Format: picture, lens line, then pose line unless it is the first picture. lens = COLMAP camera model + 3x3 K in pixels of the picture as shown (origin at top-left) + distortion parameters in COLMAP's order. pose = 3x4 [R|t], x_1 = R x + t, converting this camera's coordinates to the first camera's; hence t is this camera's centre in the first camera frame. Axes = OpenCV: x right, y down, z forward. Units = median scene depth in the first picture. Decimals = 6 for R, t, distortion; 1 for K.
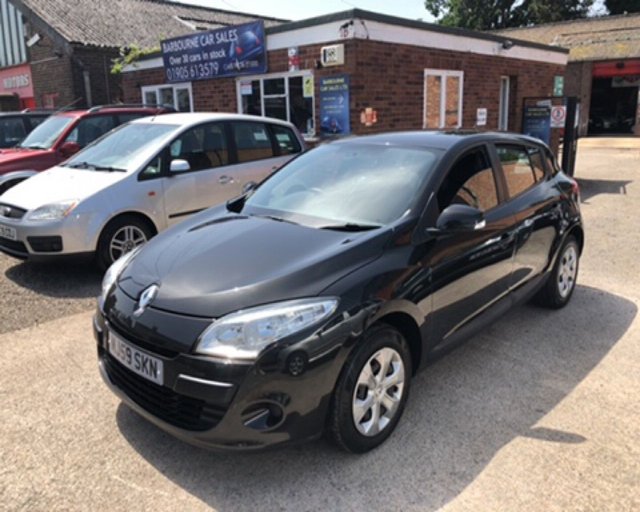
lens RADIAL K [[529.8, 0, 320.9], [0, 529.8, 223.3], [0, 0, 1]] dist [0.000231, 0.002093]
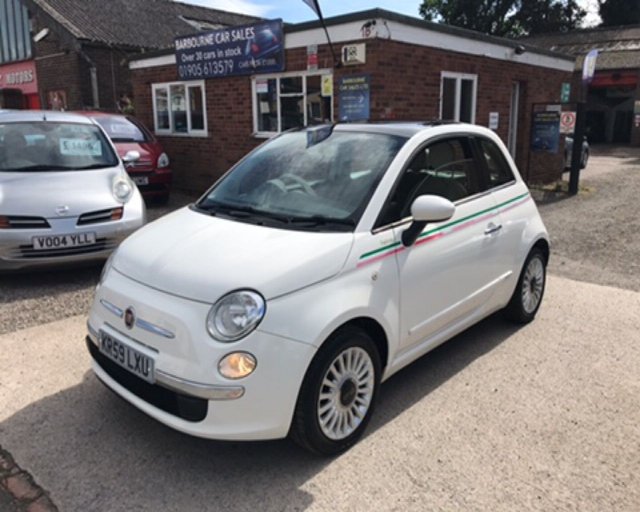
lens RADIAL K [[530.5, 0, 318.1], [0, 530.5, 217.3], [0, 0, 1]] dist [0.003536, 0.000227]
pose [[0.999725, 0.017620, 0.015494, -0.049251], [-0.017290, 0.999627, -0.021161, 0.010345], [-0.015861, 0.020888, 0.999656, 0.008364]]
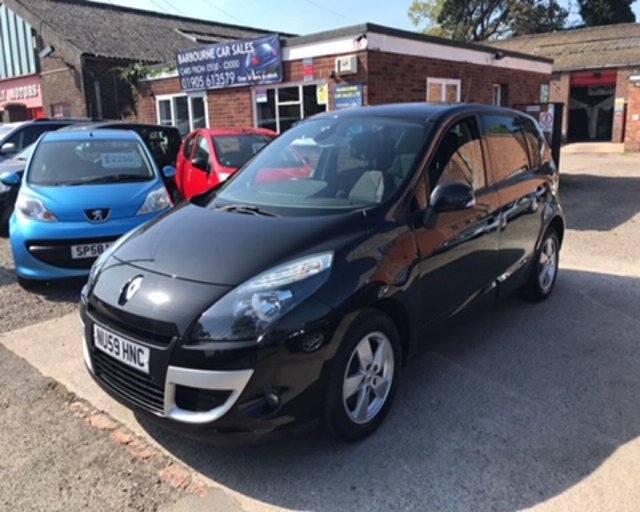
lens RADIAL K [[528.3, 0, 319.0], [0, 528.3, 216.4], [0, 0, 1]] dist [0.002545, 0.003524]
pose [[0.999500, -0.011245, 0.029538, -0.062211], [0.012141, 0.999466, -0.030342, 0.023344], [-0.029181, 0.030686, 0.999103, -0.067712]]
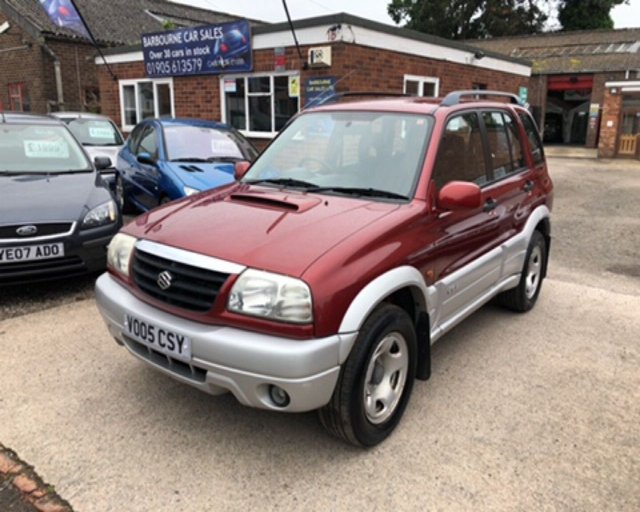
lens RADIAL K [[531.9, 0, 320.7], [0, 531.9, 219.4], [0, 0, 1]] dist [0.000249, 0.004203]
pose [[0.996510, 0.021421, 0.080678, -0.047697], [-0.020444, 0.999708, -0.012919, 0.010608], [-0.080932, 0.011225, 0.996656, -0.024115]]
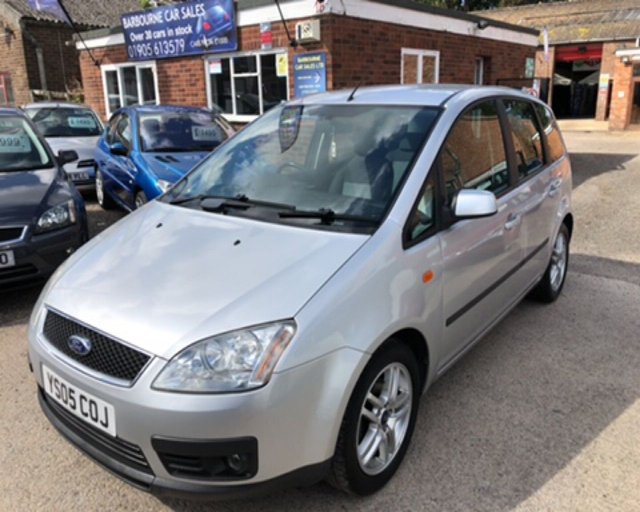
lens RADIAL K [[530.9, 0, 319.9], [0, 530.9, 220.8], [0, 0, 1]] dist [-0.001289, 0.002524]
pose [[0.997829, -0.011975, 0.064764, -0.019994], [0.010324, 0.999614, 0.025776, -0.002623], [-0.065048, -0.025052, 0.997568, 0.037637]]
